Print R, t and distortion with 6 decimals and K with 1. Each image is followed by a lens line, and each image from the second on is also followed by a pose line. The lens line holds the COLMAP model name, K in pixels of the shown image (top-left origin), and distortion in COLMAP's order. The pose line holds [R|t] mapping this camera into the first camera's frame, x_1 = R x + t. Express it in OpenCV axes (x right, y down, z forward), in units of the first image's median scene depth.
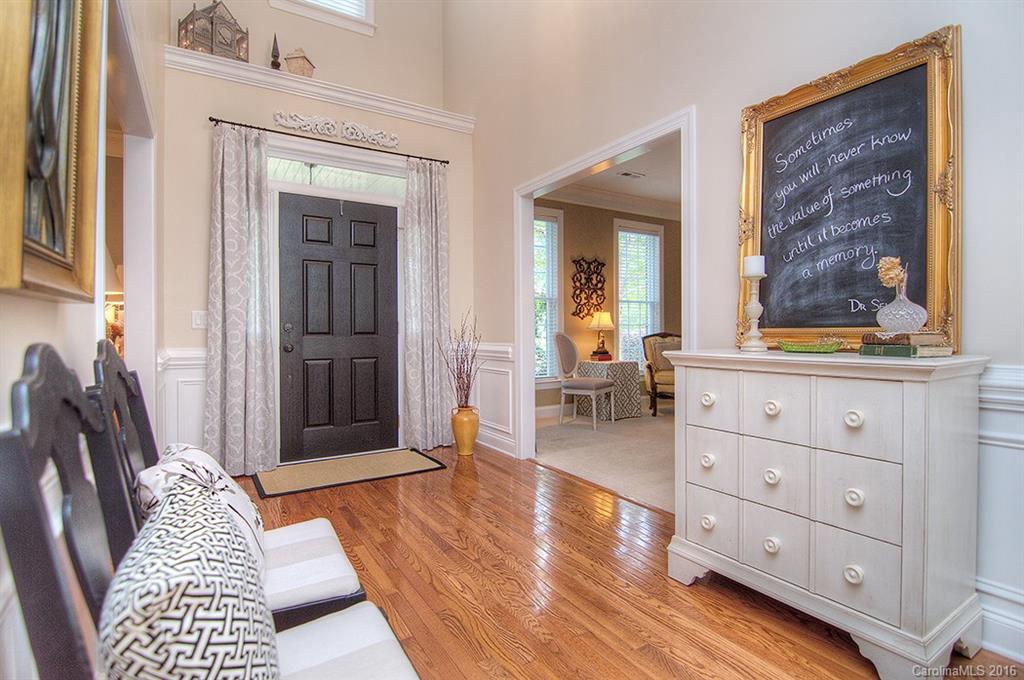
lens RADIAL K [[495.0, 0, 514.6], [0, 495.0, 339.0], [0, 0, 1]] dist [-0.004050, -0.000045]
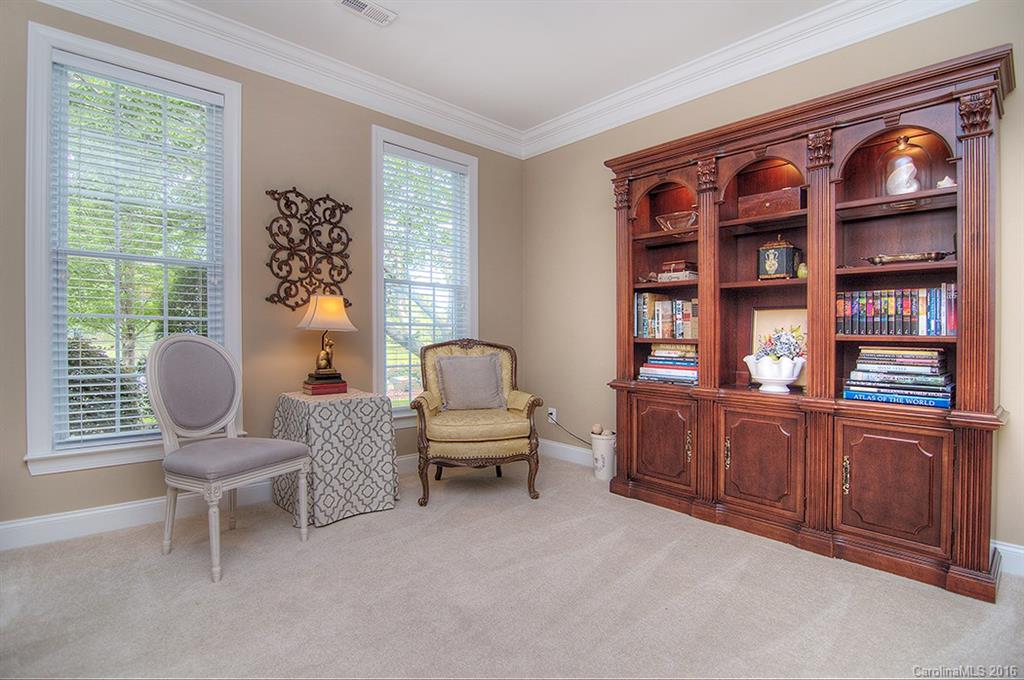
lens RADIAL K [[495.0, 0, 513.1], [0, 495.0, 337.7], [0, 0, 1]] dist [-0.004050, -0.000045]
pose [[0.983213, 0.017960, 0.181576, 0.266776], [-0.015995, 0.999797, -0.012281, -0.009282], [-0.181759, 0.009170, 0.983300, 0.461443]]
